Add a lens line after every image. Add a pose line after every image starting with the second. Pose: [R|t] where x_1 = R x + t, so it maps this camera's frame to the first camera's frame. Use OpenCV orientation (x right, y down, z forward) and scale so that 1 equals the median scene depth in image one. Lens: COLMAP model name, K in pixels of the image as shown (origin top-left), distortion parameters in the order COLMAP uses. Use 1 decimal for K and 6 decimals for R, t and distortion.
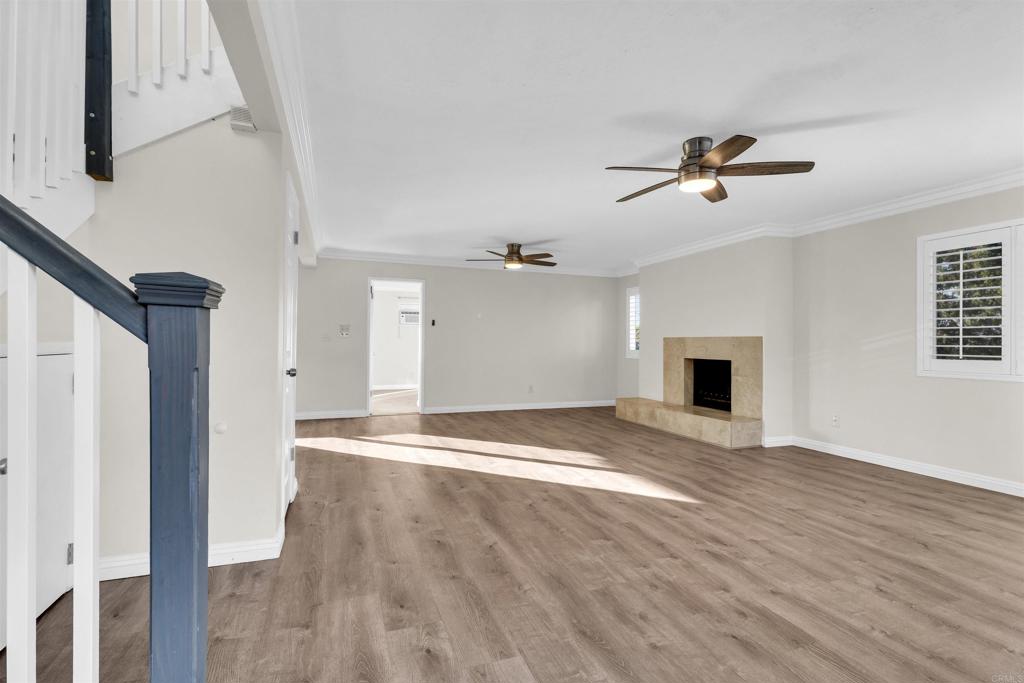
lens RADIAL K [[470.0, 0, 512.0], [0, 470.0, 341.5], [0, 0, 1]] dist [0.001304, 0.000453]
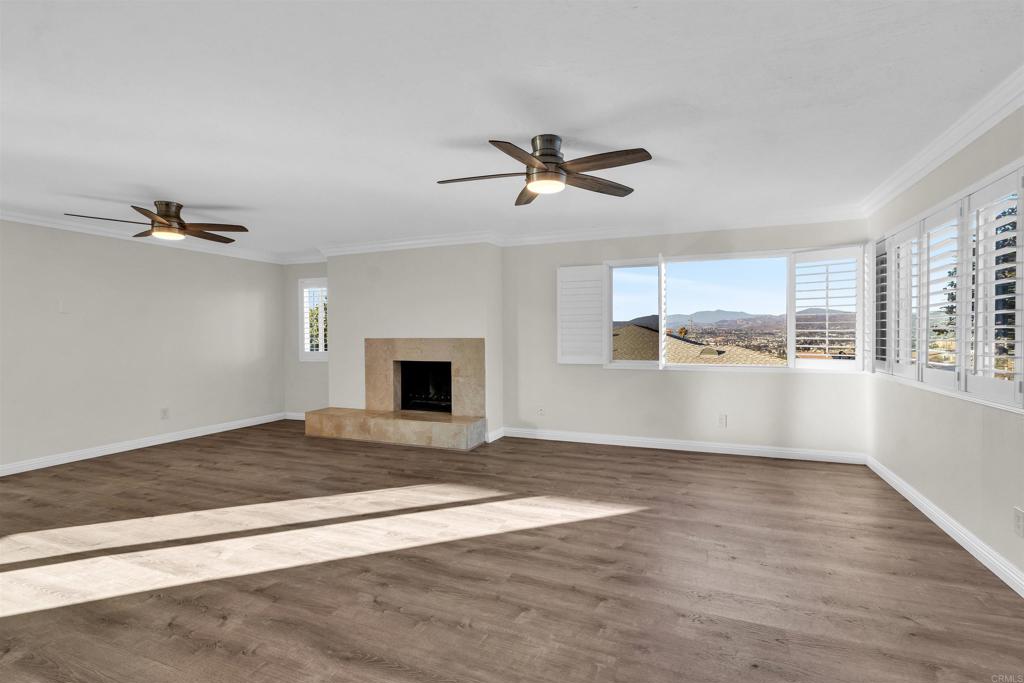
lens RADIAL K [[470.0, 0, 512.0], [0, 470.0, 341.5], [0, 0, 1]] dist [0.001304, 0.000453]
pose [[0.675935, -0.026066, 0.736500, -0.197109], [0.011379, 0.999624, 0.024936, -0.028542], [-0.736874, -0.008475, 0.675977, 0.240809]]
